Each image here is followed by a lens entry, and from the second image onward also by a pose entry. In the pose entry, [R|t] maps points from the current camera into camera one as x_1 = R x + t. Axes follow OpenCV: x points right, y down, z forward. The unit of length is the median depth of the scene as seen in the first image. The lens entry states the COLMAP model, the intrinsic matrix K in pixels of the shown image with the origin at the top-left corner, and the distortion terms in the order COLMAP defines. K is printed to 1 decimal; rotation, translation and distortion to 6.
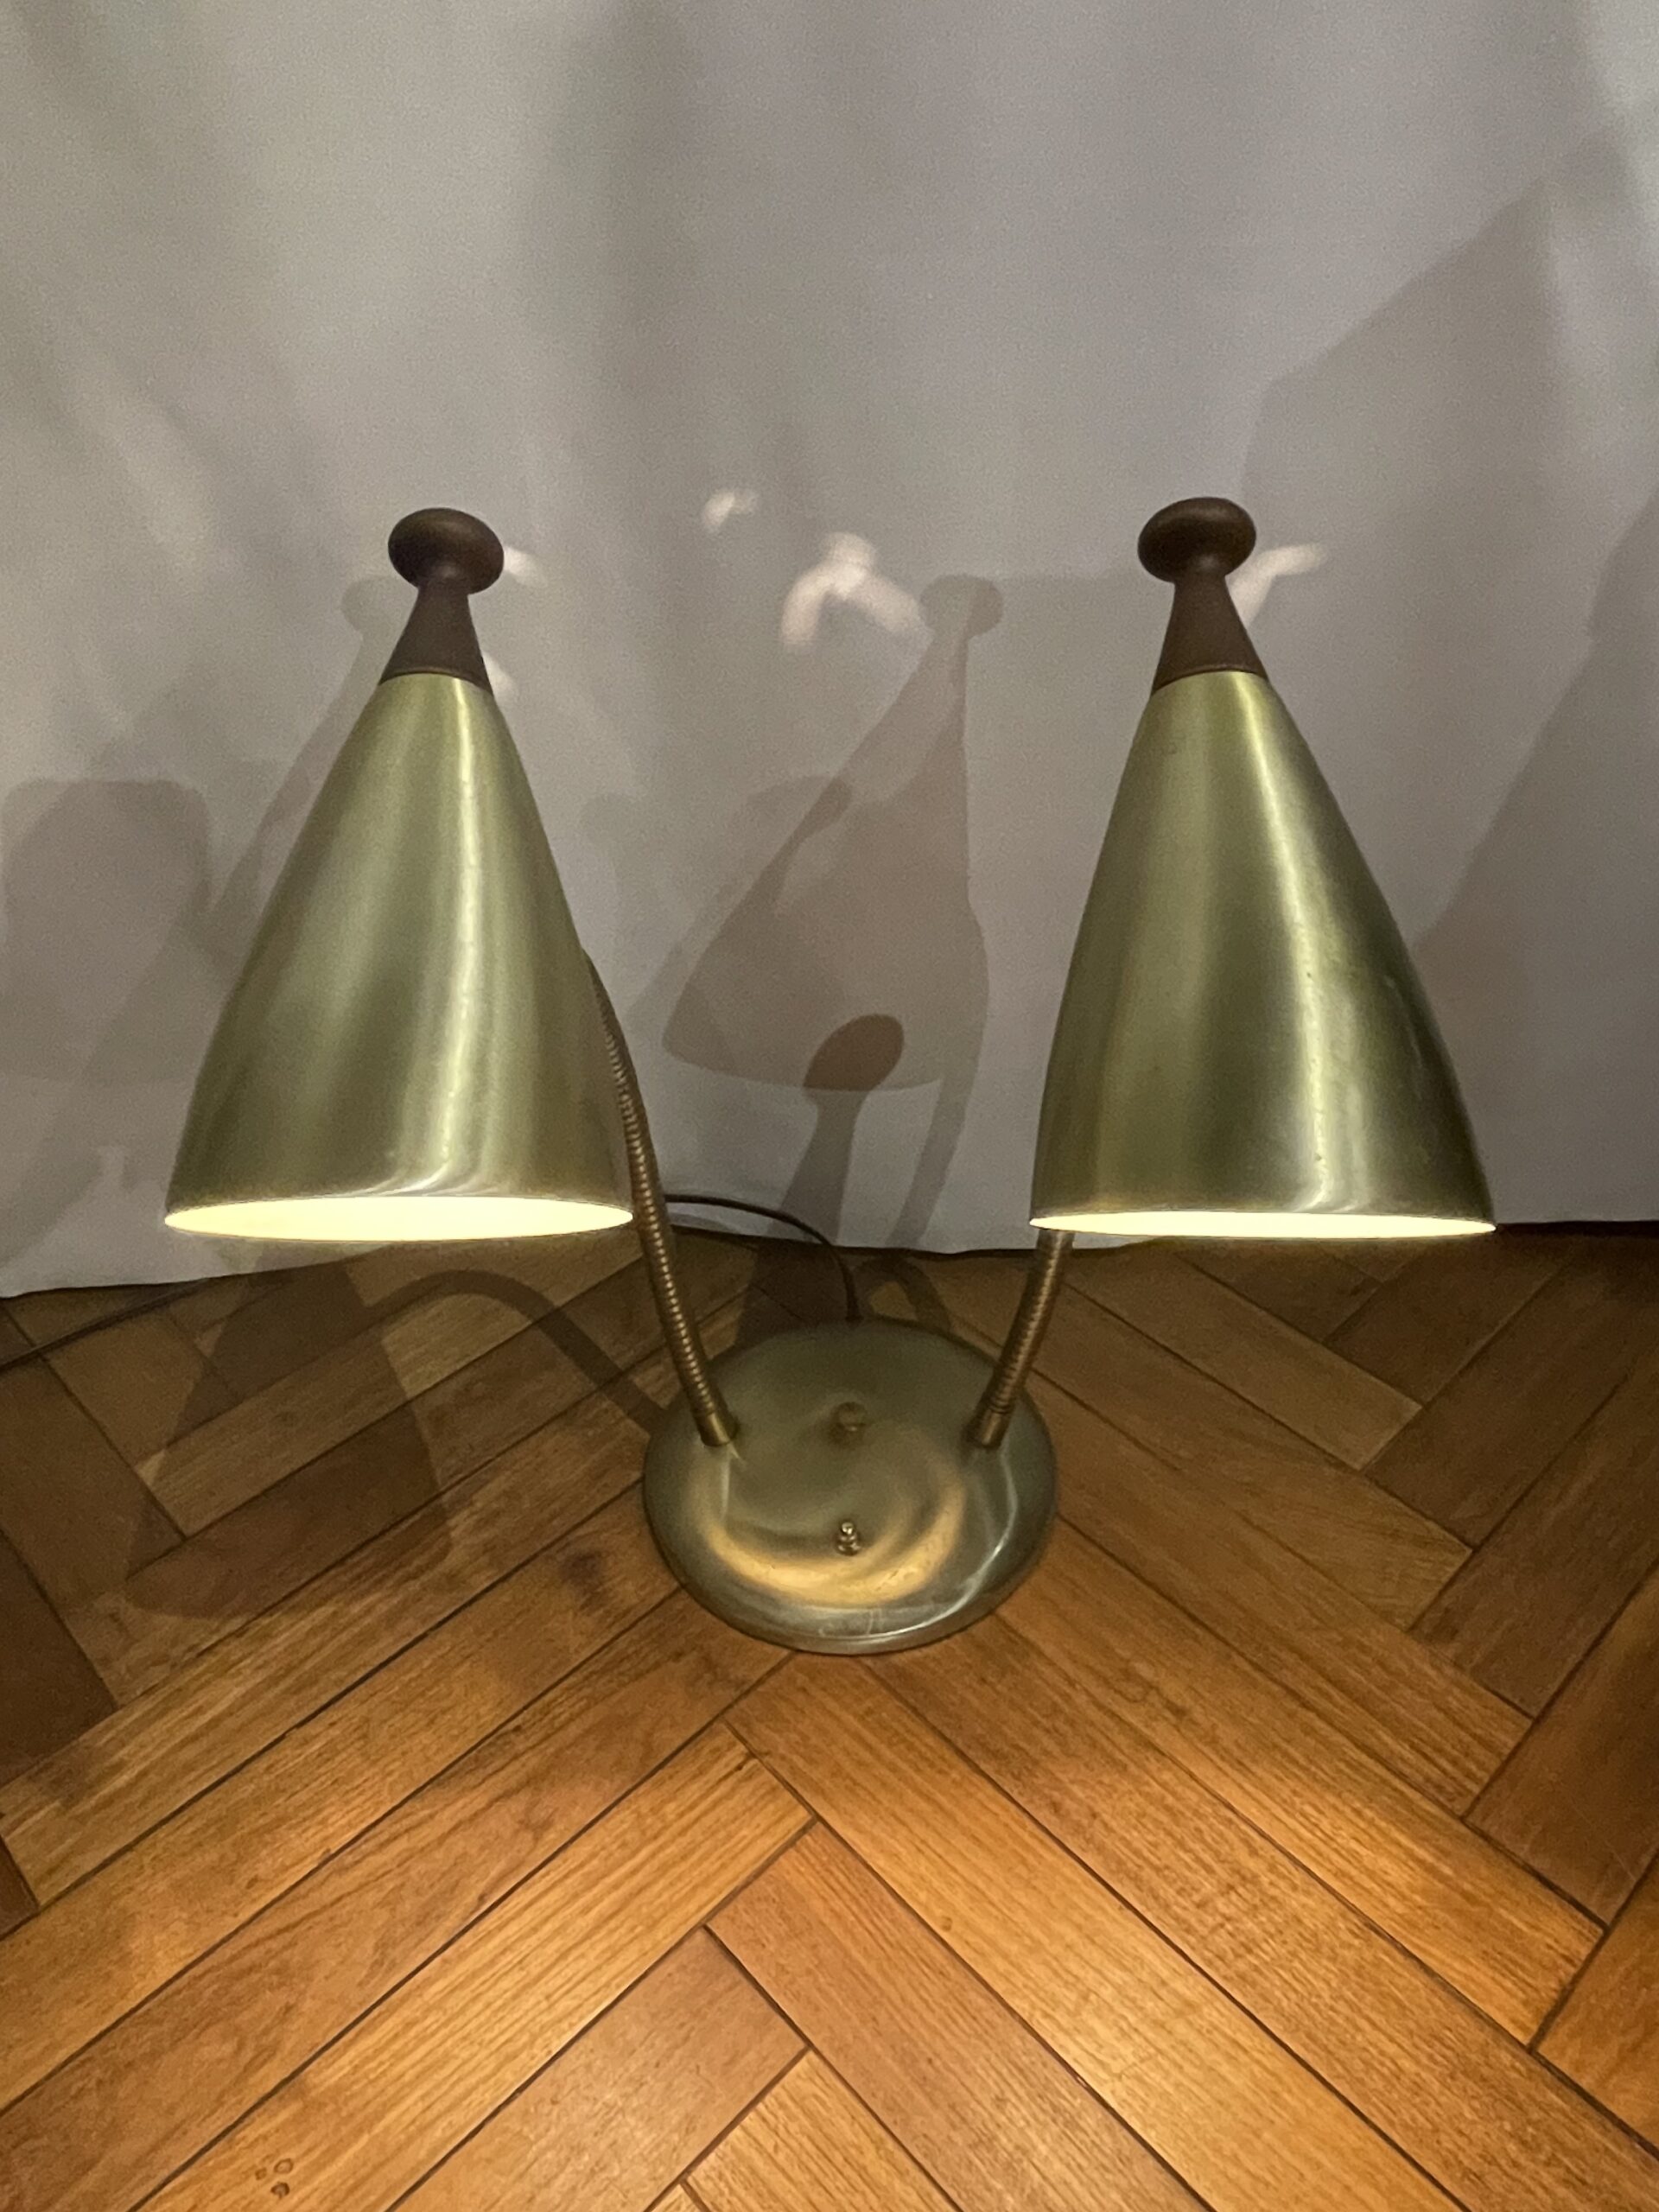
lens RADIAL K [[1667.3, 0, 835.5], [0, 1667.3, 1097.0], [0, 0, 1]] dist [-0.025873, 0.011395]
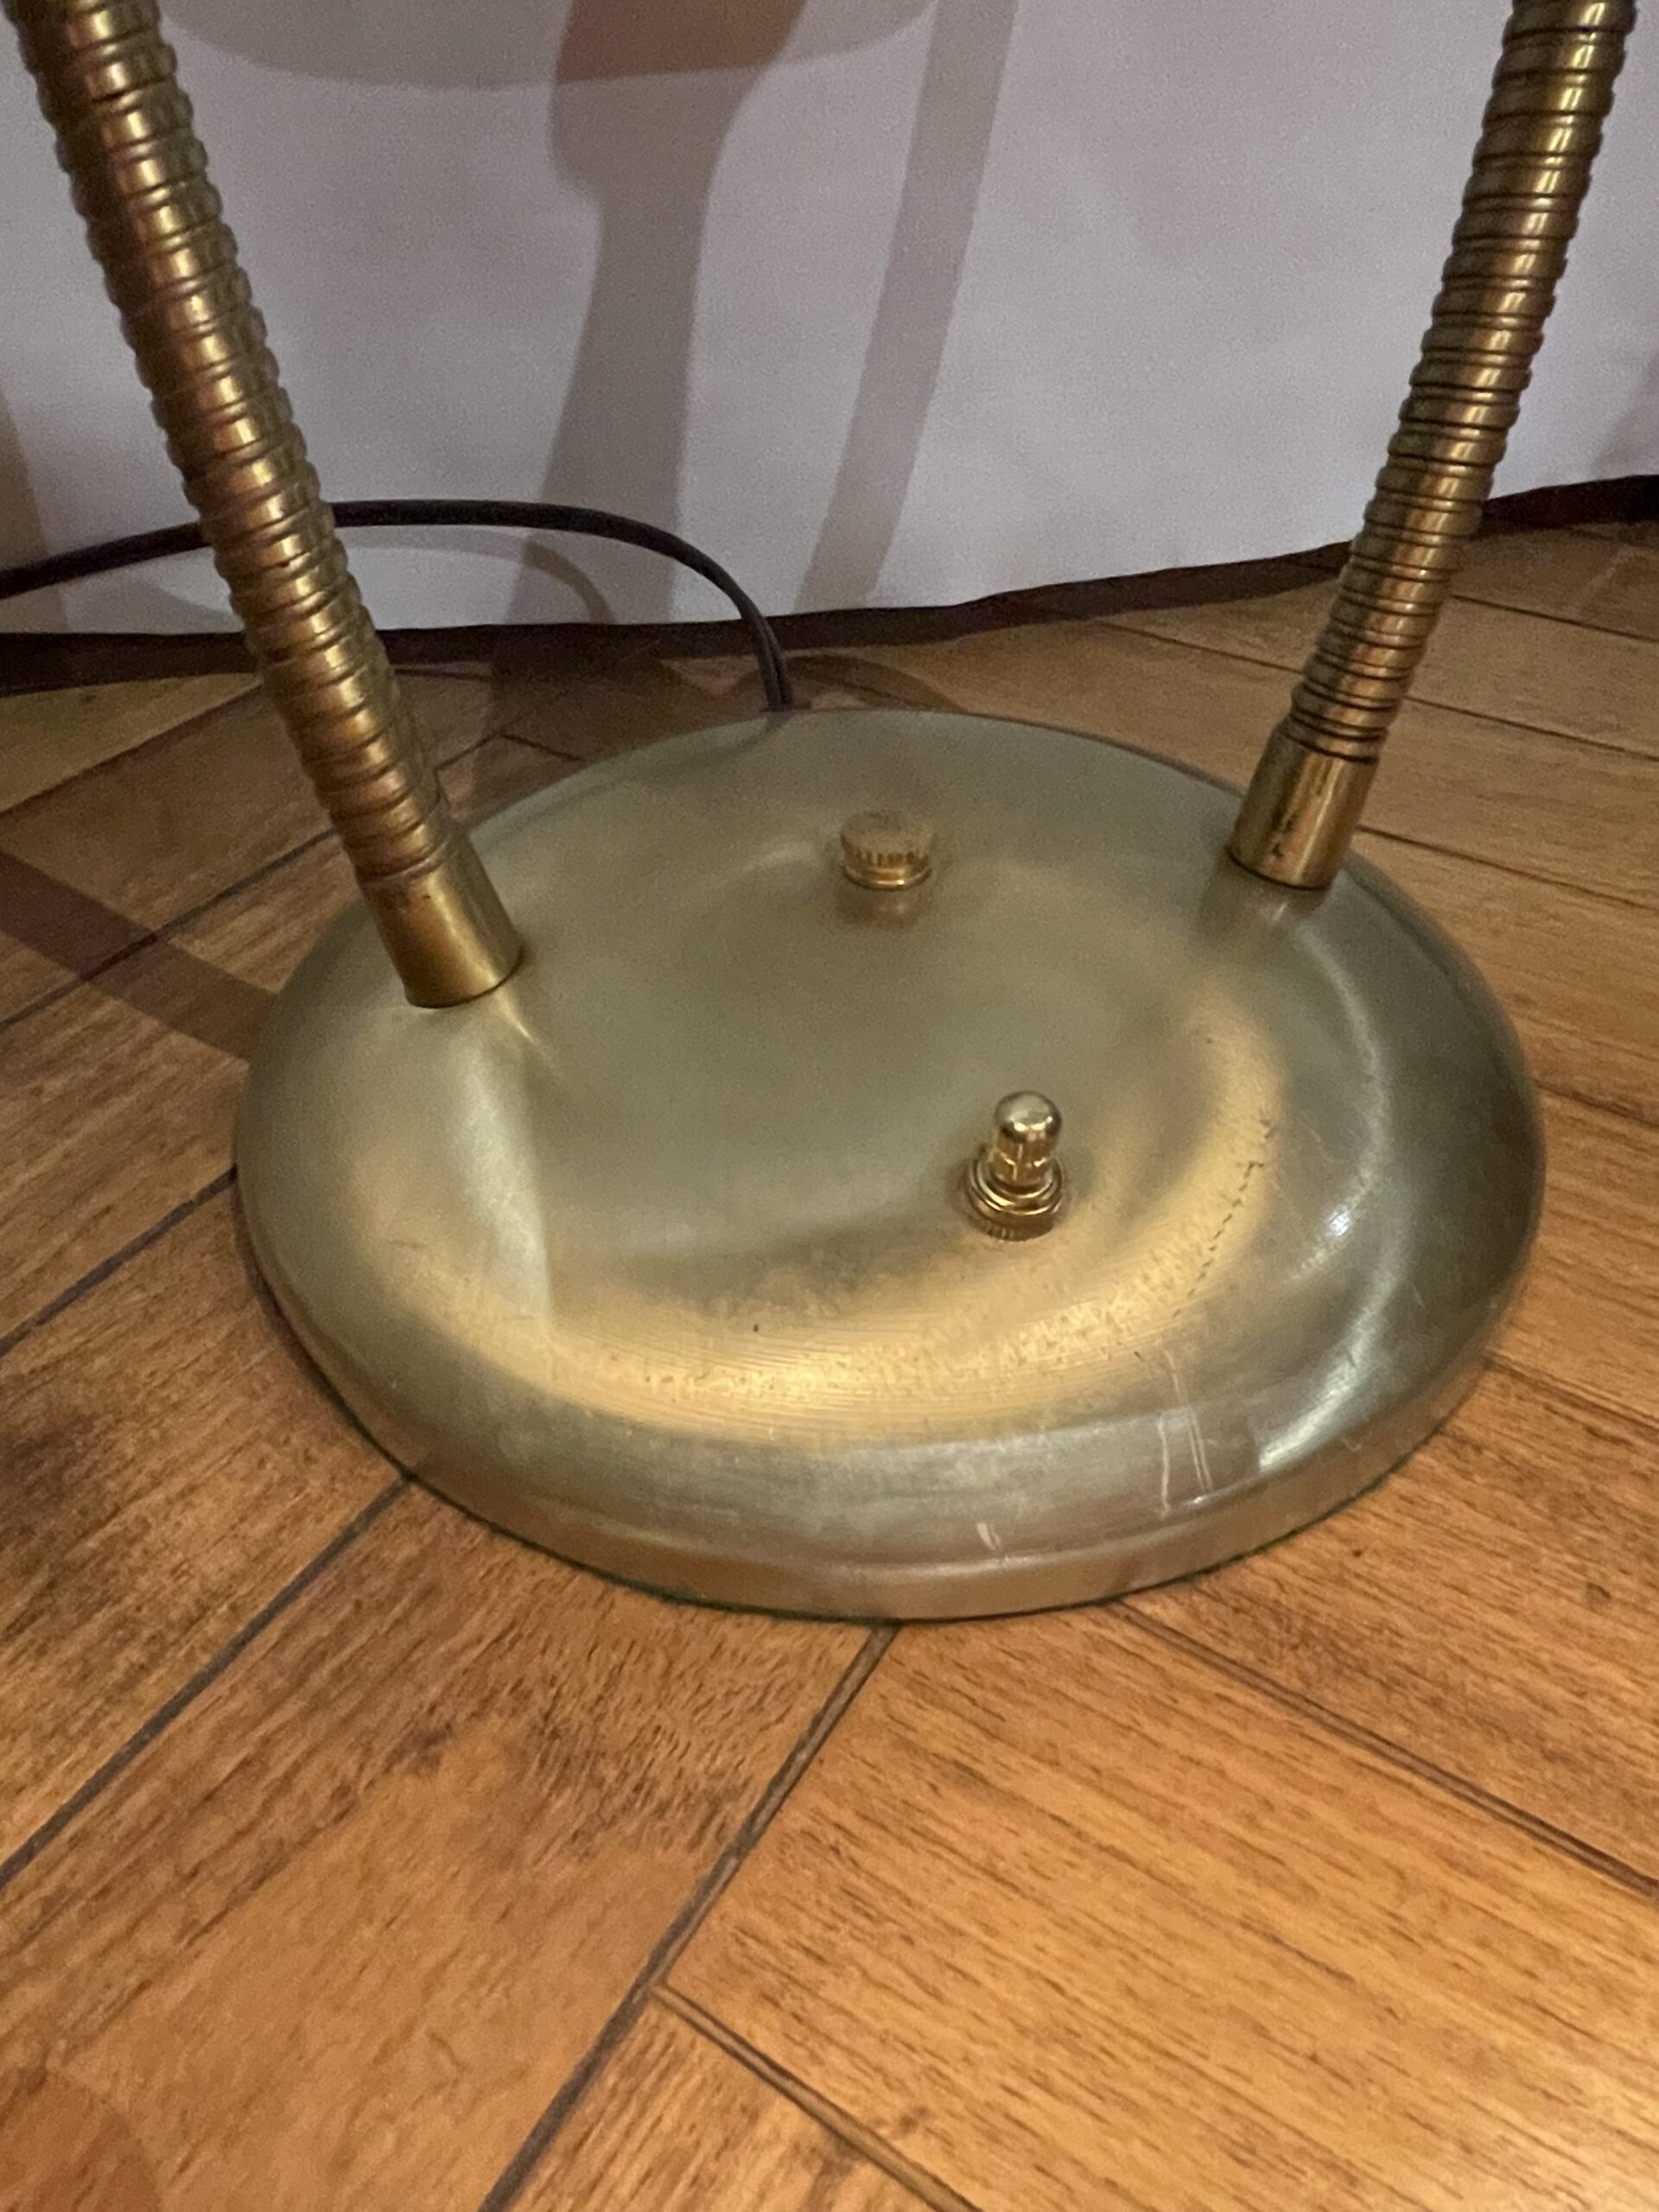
lens RADIAL K [[1667.3, 0, 838.9], [0, 1667.3, 1064.5], [0, 0, 1]] dist [-0.025873, 0.011395]
pose [[0.972809, -0.141739, 0.183175, -0.069624], [0.137251, 0.989844, 0.037018, 0.247782], [-0.186562, -0.010870, 0.982383, 0.786561]]
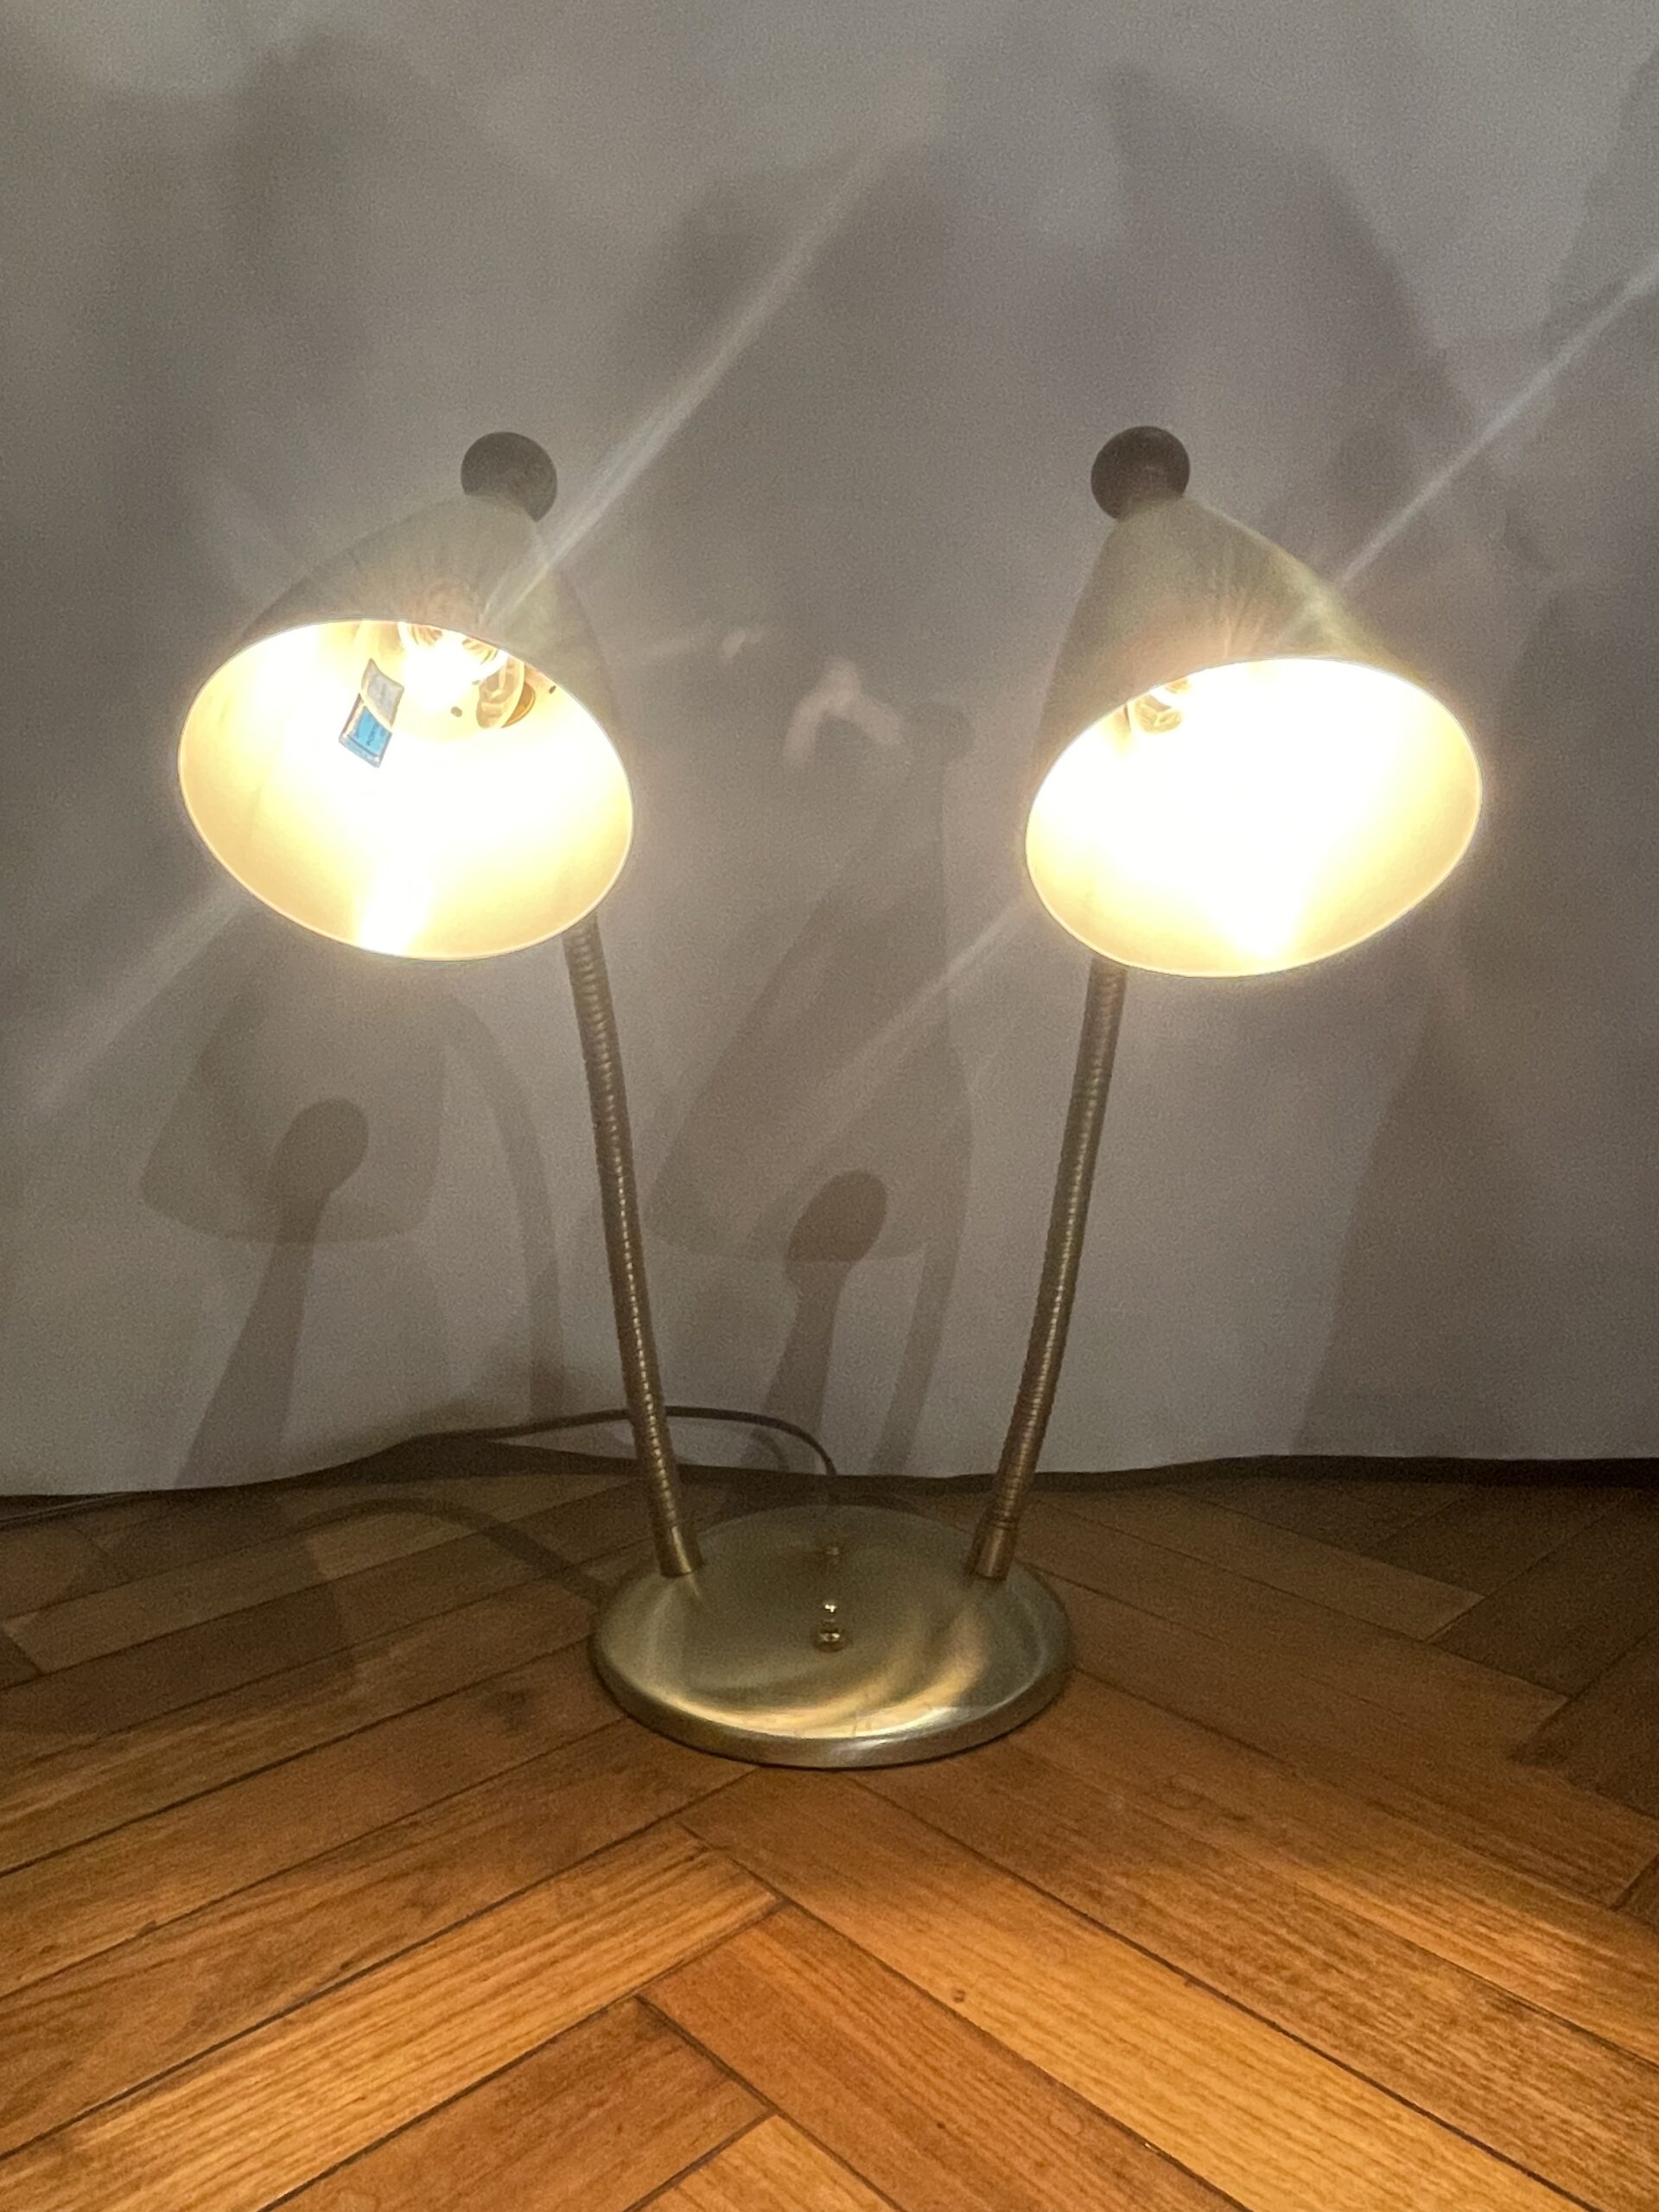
lens RADIAL K [[1667.3, 0, 826.6], [0, 1667.3, 1103.9], [0, 0, 1]] dist [-0.025873, 0.011395]
pose [[0.999973, 0.005338, 0.005094, 0.000978], [-0.002320, 0.882832, -0.469684, 0.452432], [-0.007004, 0.469659, 0.882820, 0.131903]]
